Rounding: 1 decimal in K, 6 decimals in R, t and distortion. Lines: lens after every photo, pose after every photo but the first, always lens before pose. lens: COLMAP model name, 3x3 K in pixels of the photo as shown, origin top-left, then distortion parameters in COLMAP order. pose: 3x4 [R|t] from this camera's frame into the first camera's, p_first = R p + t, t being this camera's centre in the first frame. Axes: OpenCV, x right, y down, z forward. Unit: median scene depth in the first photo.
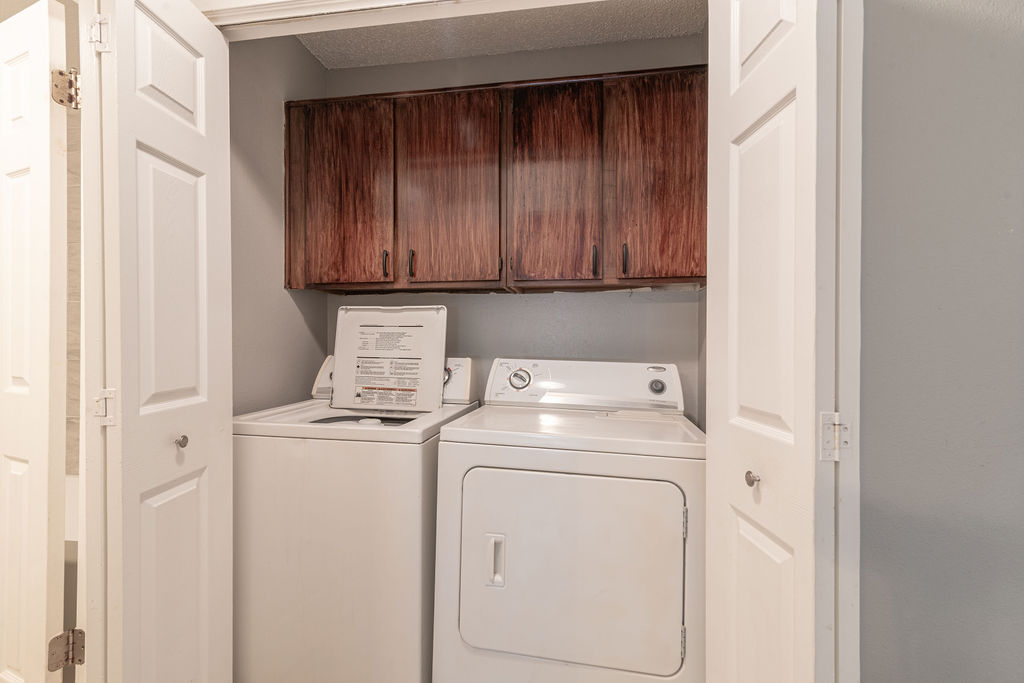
lens RADIAL K [[453.6, 0, 512.7], [0, 453.6, 336.1], [0, 0, 1]] dist [0.009650, 0.000185]
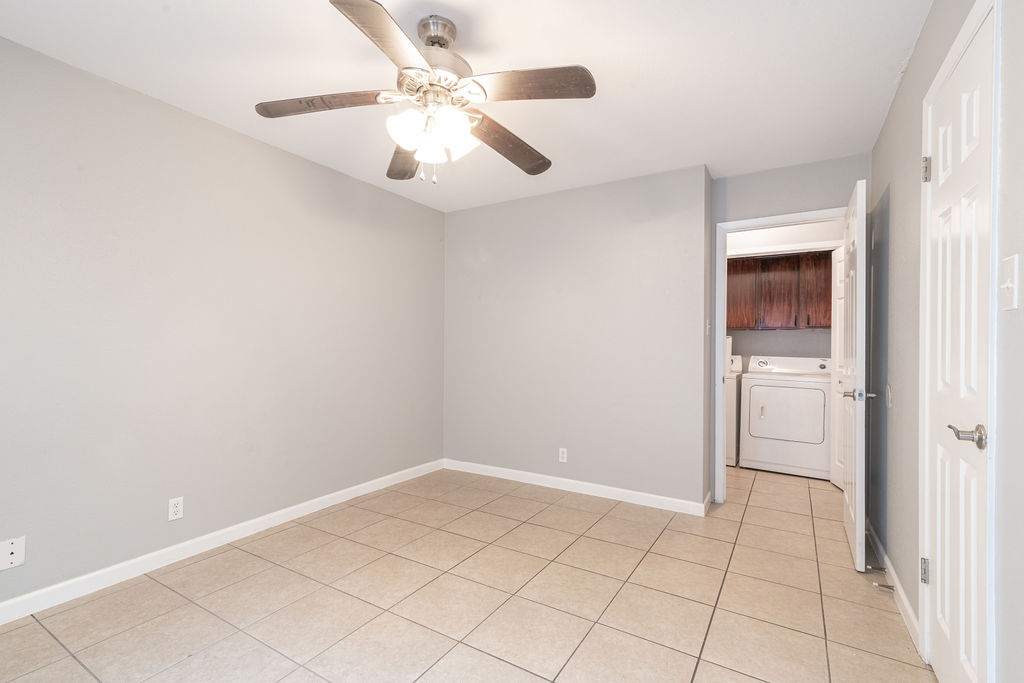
lens RADIAL K [[453.6, 0, 509.0], [0, 453.6, 345.5], [0, 0, 1]] dist [0.009650, 0.000185]
pose [[0.927157, 0.004133, -0.374650, -0.393910], [-0.007551, 0.999942, -0.007654, 0.021172], [0.374597, 0.009925, 0.927135, -2.201326]]
